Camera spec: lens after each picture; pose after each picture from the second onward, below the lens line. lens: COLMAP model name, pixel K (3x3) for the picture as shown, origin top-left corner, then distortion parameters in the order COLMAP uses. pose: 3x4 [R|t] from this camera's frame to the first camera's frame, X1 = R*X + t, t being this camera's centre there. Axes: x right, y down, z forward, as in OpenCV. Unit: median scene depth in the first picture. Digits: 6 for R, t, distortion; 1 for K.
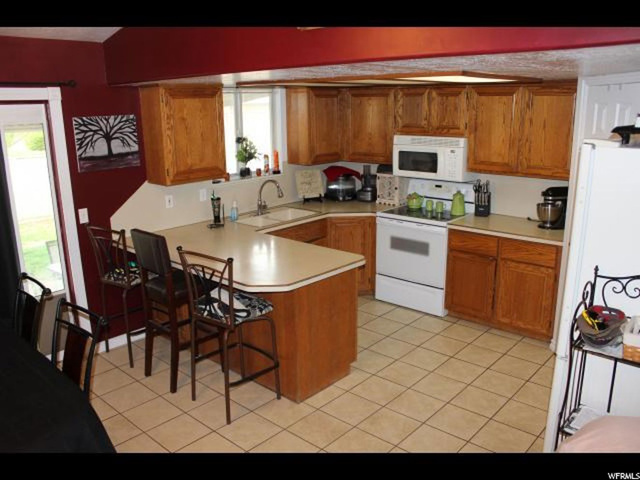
lens RADIAL K [[529.7, 0, 320.0], [0, 529.7, 240.0], [0, 0, 1]] dist [-0.008812, -0.004317]
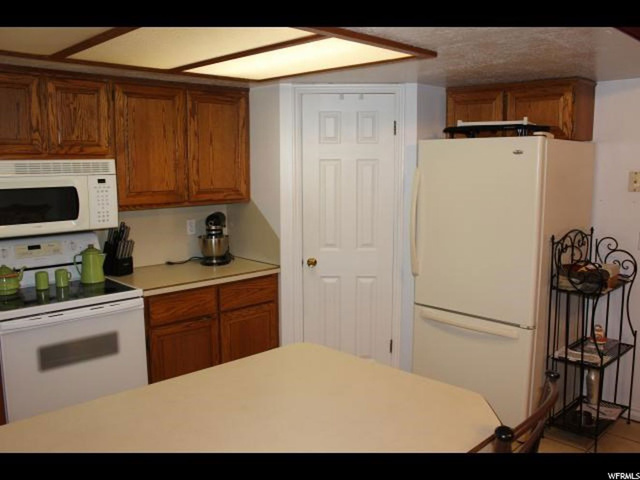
lens RADIAL K [[577.0, 0, 320.0], [0, 577.0, 240.0], [0, 0, 1]] dist [-0.057217, -0.002774]
pose [[0.085160, -0.133565, 0.987374, -0.408285], [0.251488, 0.961770, 0.108411, -0.109098], [-0.964107, 0.239080, 0.115495, 0.693203]]
